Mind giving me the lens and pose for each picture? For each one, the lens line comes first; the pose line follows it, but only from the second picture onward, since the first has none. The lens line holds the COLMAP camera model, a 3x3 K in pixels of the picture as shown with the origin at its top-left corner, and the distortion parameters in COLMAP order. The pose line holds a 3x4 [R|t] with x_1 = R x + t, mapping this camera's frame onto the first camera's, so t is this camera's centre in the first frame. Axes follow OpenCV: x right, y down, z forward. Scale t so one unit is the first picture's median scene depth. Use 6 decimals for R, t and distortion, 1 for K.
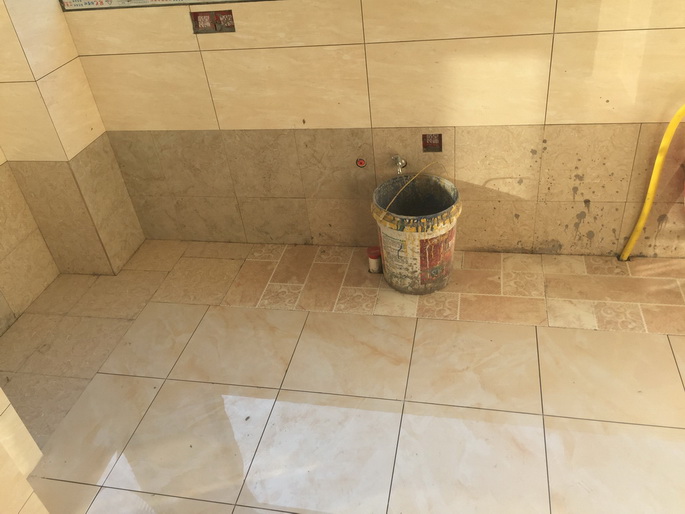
lens RADIAL K [[587.7, 0, 345.3], [0, 587.7, 253.5], [0, 0, 1]] dist [0.071434, -0.096941]
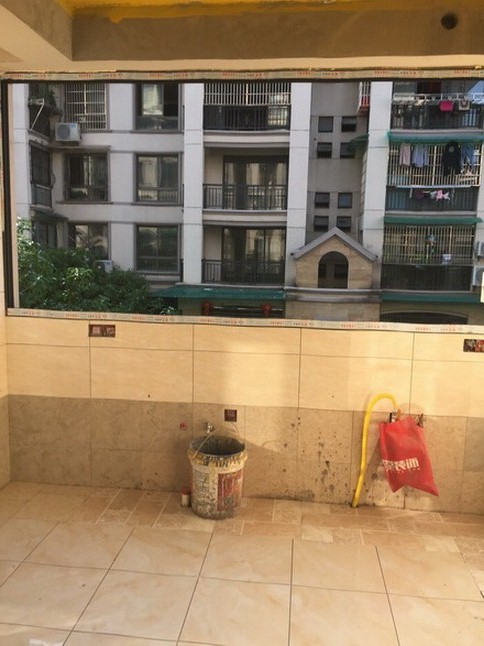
lens RADIAL K [[554.2, 0, 244.3], [0, 554.2, 323.8], [0, 0, 1]] dist [0.071434, -0.096941]
pose [[0.987202, 0.112141, 0.113383, -0.010725], [-0.046502, 0.882520, -0.467970, 0.280656], [-0.152541, 0.456709, 0.876441, -0.398078]]
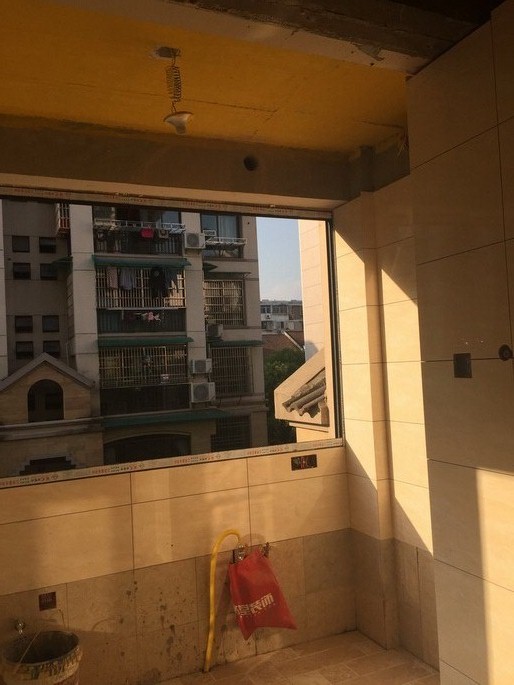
lens RADIAL K [[587.7, 0, 259.4], [0, 587.7, 343.3], [0, 0, 1]] dist [0.071434, -0.096941]
pose [[0.805694, 0.085470, 0.586133, -0.262181], [0.314521, 0.776780, -0.545609, 0.203102], [-0.501929, 0.623945, 0.598965, -0.279603]]
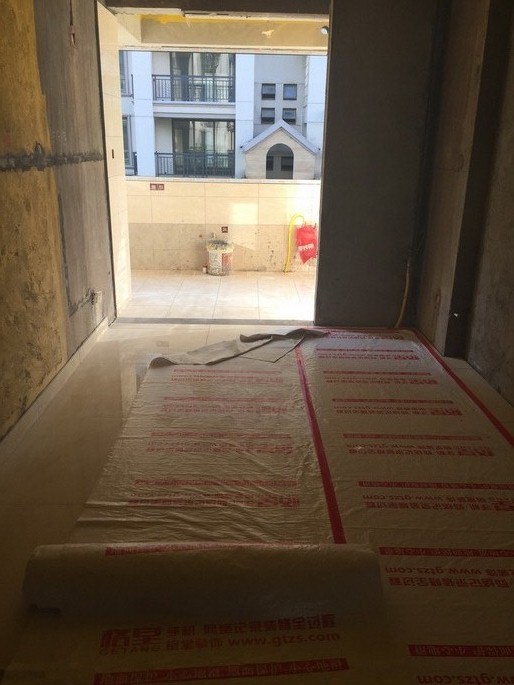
lens RADIAL K [[587.7, 0, 259.4], [0, 587.7, 343.3], [0, 0, 1]] dist [0.071434, -0.096941]
pose [[0.968898, 0.044023, 0.243513, -0.405700], [0.029279, 0.956742, -0.289460, 1.288364], [-0.245722, 0.287587, 0.925697, -1.752119]]
